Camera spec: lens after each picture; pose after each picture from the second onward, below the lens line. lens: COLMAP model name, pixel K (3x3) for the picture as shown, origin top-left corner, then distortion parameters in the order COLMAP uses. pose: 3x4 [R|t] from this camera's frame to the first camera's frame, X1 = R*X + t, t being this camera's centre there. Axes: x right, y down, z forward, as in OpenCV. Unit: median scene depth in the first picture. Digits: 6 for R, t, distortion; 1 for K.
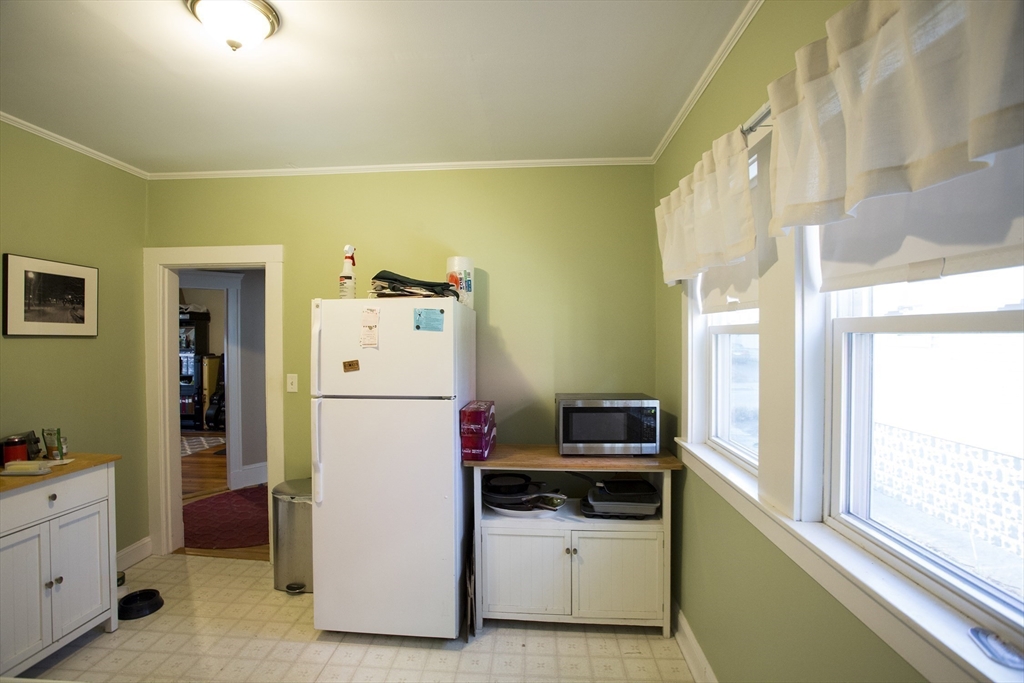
lens RADIAL K [[471.9, 0, 507.2], [0, 471.9, 342.9], [0, 0, 1]] dist [-0.030407, -0.000312]
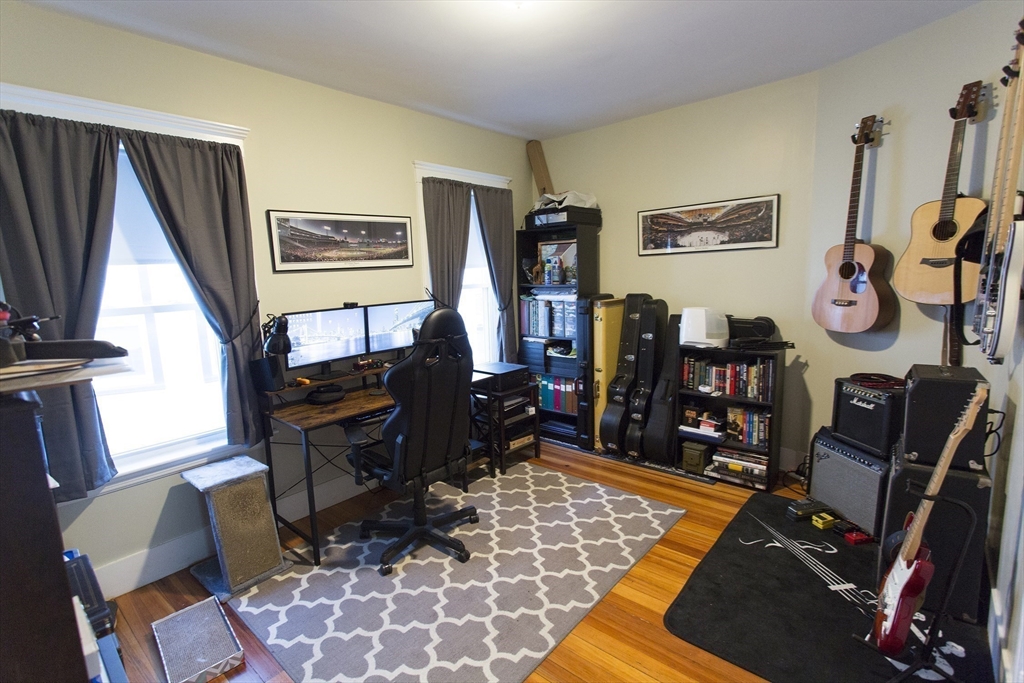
lens RADIAL K [[471.9, 0, 509.4], [0, 471.9, 345.0], [0, 0, 1]] dist [-0.030407, -0.000312]
pose [[0.801276, 0.060843, -0.595194, -0.432433], [0.026782, 0.990171, 0.137275, 0.005162], [0.597696, -0.125936, 0.791770, 0.562150]]
